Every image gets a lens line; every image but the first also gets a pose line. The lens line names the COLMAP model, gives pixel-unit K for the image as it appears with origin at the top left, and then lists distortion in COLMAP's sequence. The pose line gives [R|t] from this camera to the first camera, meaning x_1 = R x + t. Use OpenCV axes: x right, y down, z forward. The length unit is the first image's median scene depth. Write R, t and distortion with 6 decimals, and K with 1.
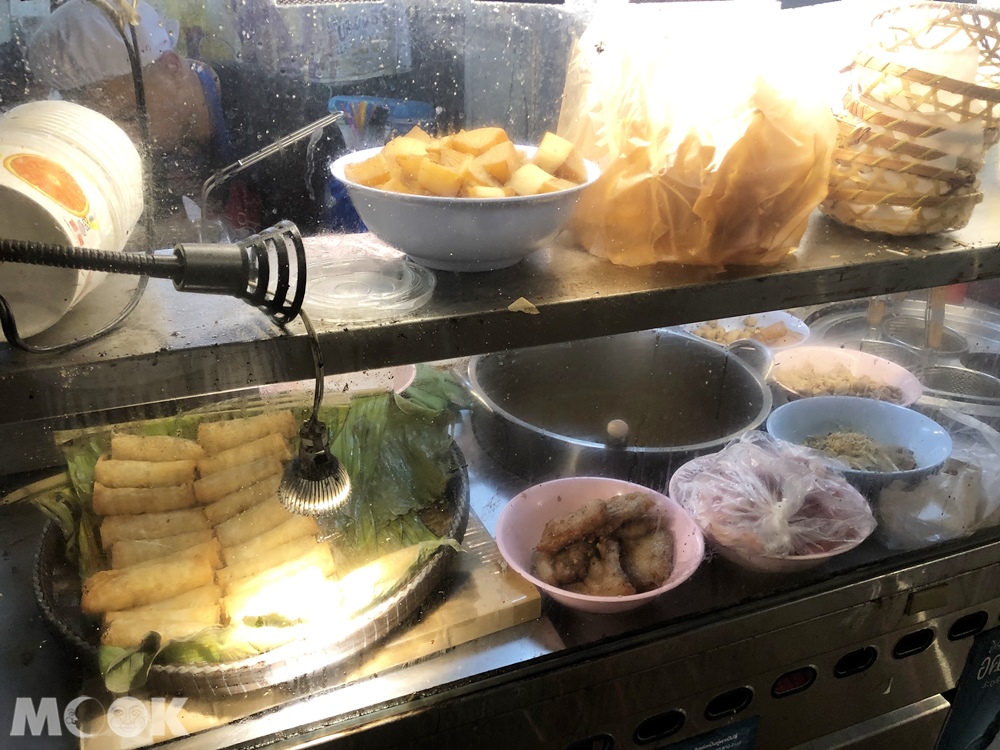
lens RADIAL K [[830.8, 0, 497.3], [0, 830.8, 377.6], [0, 0, 1]] dist [-0.059584, -0.003570]
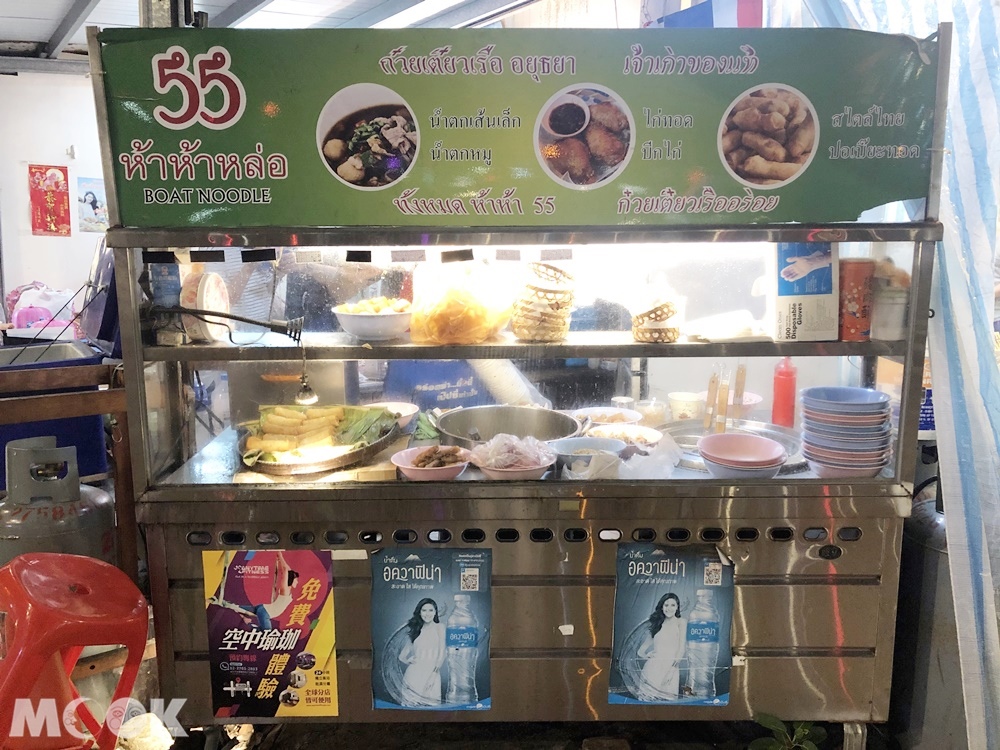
lens RADIAL K [[830.8, 0, 502.3], [0, 830.8, 375.7], [0, 0, 1]] dist [-0.059584, -0.003570]
pose [[0.925713, 0.048738, -0.375073, 1.502405], [-0.147854, 0.959384, -0.240251, 0.623085], [0.348130, 0.277860, 0.895321, -1.481350]]
